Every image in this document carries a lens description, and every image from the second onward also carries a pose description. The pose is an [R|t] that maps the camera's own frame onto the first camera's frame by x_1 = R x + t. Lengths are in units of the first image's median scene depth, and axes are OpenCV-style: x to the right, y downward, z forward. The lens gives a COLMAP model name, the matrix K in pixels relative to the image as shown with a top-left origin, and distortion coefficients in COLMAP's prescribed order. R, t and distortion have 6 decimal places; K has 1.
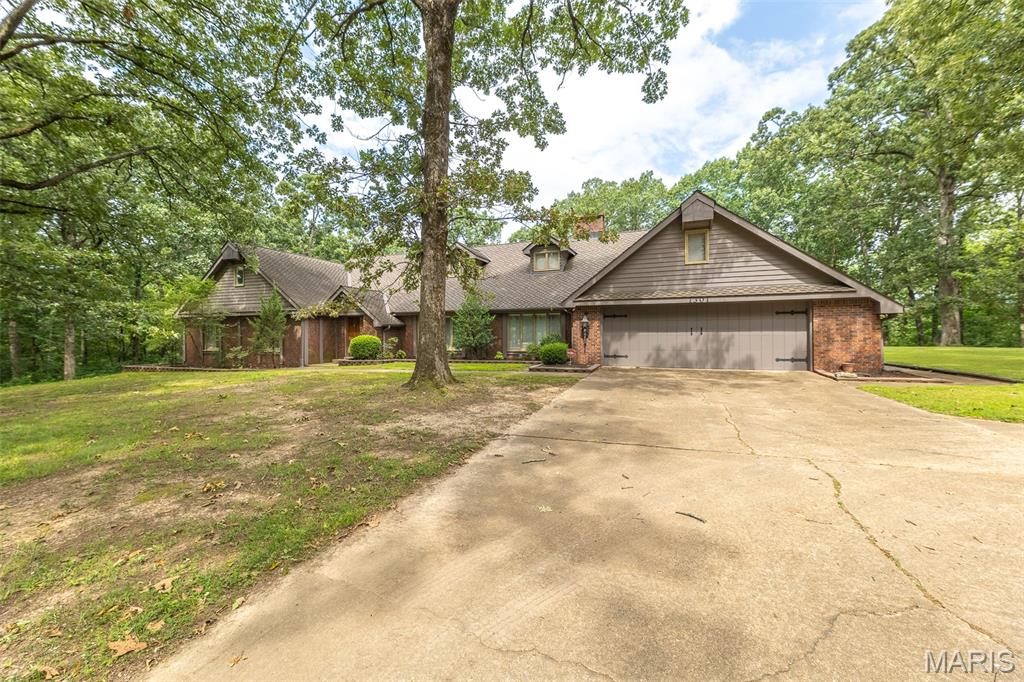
lens RADIAL K [[403.4, 0, 510.9], [0, 403.4, 335.2], [0, 0, 1]] dist [0.003726, -0.000415]
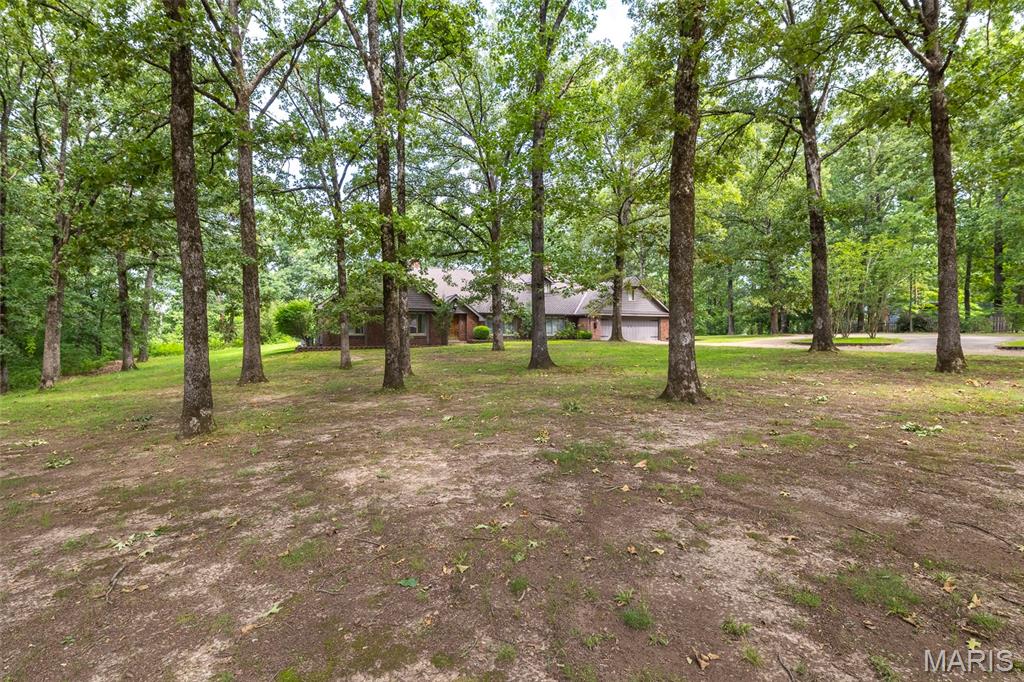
lens RADIAL K [[509.9, 0, 508.7], [0, 509.9, 337.9], [0, 0, 1]] dist [0.003834, 0.000267]
pose [[0.720558, 0.005238, 0.693375, -2.333407], [-0.001913, 0.999983, -0.005566, 0.082201], [-0.693392, 0.002684, 0.720556, -0.826075]]
